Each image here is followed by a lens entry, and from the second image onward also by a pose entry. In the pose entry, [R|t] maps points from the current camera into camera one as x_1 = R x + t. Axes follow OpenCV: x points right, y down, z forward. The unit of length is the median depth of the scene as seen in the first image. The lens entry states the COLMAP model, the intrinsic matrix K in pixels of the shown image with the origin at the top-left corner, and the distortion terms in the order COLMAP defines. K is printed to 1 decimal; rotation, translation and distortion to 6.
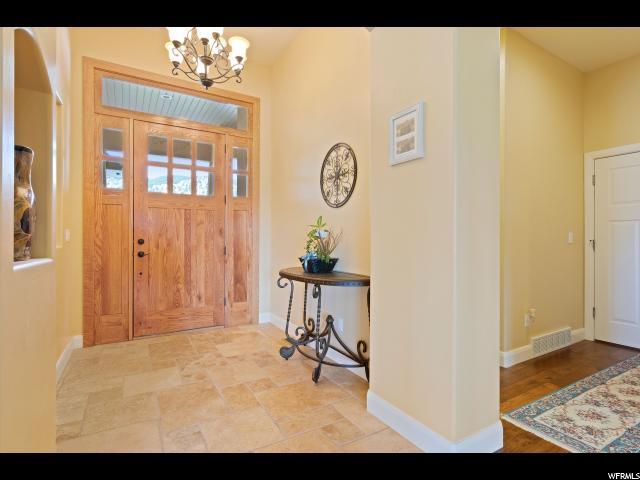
lens RADIAL K [[323.5, 0, 320.8], [0, 323.5, 243.5], [0, 0, 1]] dist [-0.000893, -0.000192]
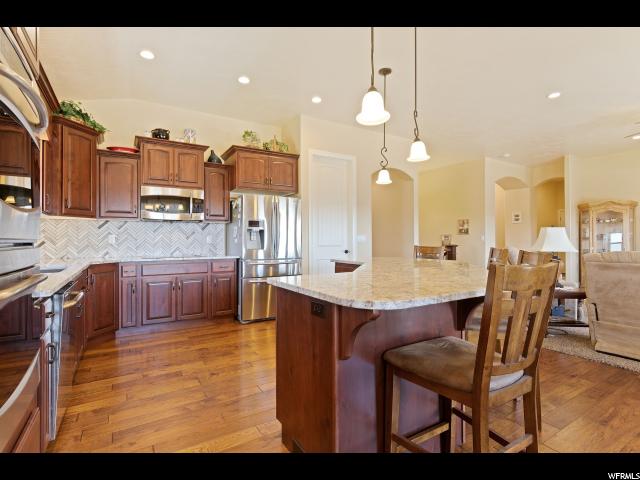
lens RADIAL K [[323.5, 0, 320.8], [0, 323.5, 243.5], [0, 0, 1]] dist [-0.000893, -0.000192]
pose [[0.999575, -0.003833, 0.028913, -1.444110], [0.003787, 0.999991, 0.001654, 0.011035], [-0.028919, -0.001543, 0.999581, -1.909340]]
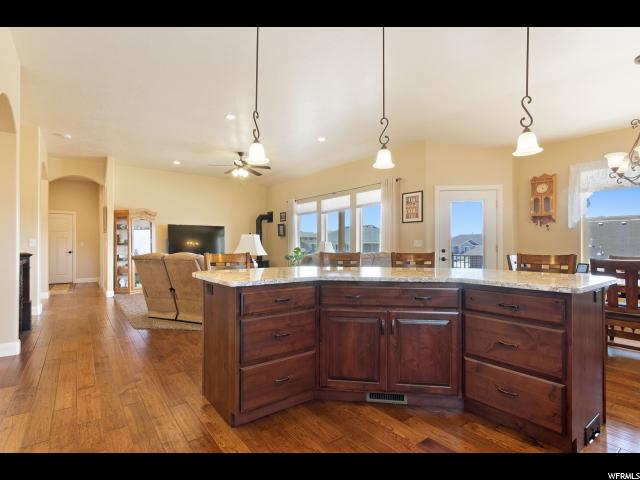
lens RADIAL K [[323.5, 0, 320.8], [0, 323.5, 243.5], [0, 0, 1]] dist [-0.000893, -0.000192]
pose [[-0.129150, -0.000529, 0.991625, -1.934618], [0.008880, 0.999959, 0.001690, -0.006594], [-0.991585, 0.009024, -0.129140, -0.908557]]
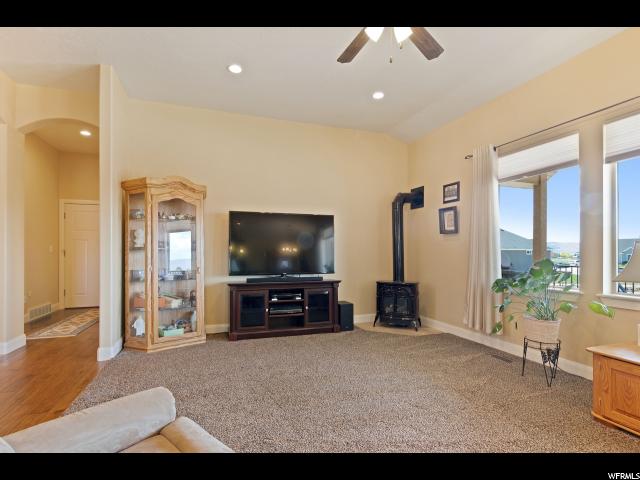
lens RADIAL K [[323.5, 0, 320.8], [0, 323.5, 243.5], [0, 0, 1]] dist [-0.000893, -0.000192]
pose [[0.183853, 0.017043, 0.982806, -0.613009], [0.007355, 0.999798, -0.018713, -0.005146], [-0.982926, 0.010669, 0.183690, -0.675774]]
